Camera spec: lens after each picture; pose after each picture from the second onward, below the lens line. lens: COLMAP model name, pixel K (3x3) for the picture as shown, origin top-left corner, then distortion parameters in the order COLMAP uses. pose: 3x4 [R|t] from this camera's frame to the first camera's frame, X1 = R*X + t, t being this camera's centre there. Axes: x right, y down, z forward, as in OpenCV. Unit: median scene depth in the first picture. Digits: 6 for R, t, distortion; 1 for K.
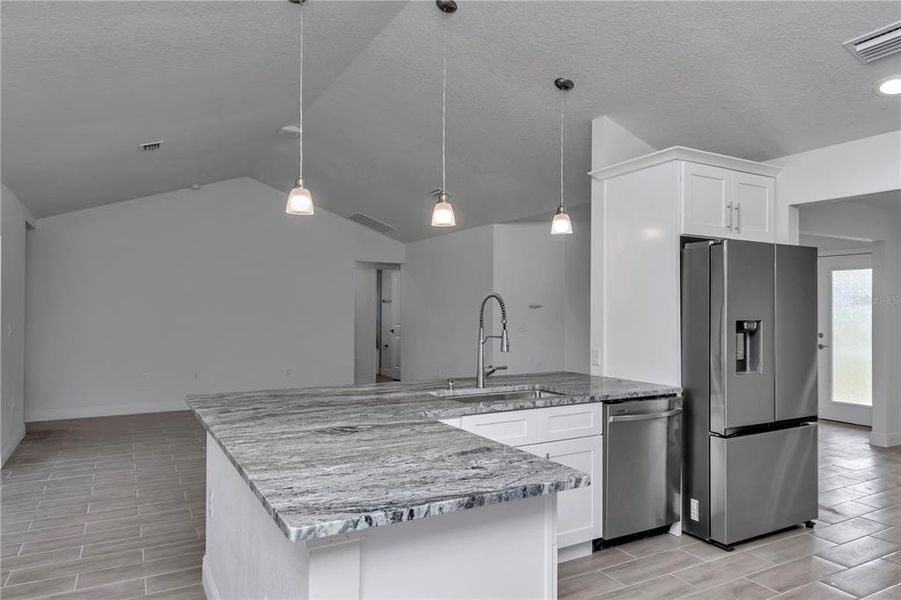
lens RADIAL K [[601.1, 0, 451.8], [0, 601.1, 306.5], [0, 0, 1]] dist [0.022147, -0.001053]
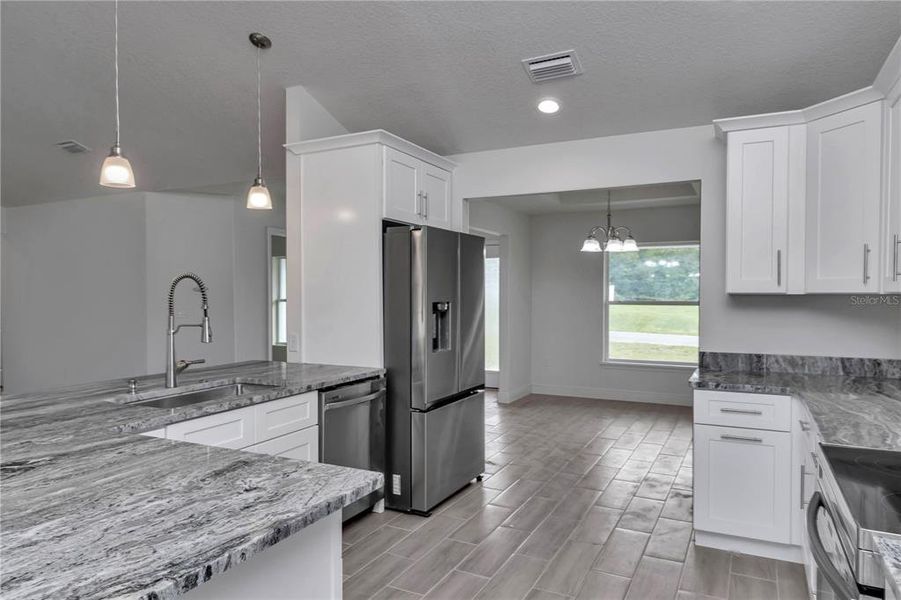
lens RADIAL K [[601.1, 0, 451.8], [0, 601.1, 306.5], [0, 0, 1]] dist [0.022147, -0.001053]
pose [[0.830279, -0.016553, 0.557102, -0.095274], [0.000788, 0.999593, 0.028527, 0.000329], [-0.557347, -0.023246, 0.829954, 0.097837]]
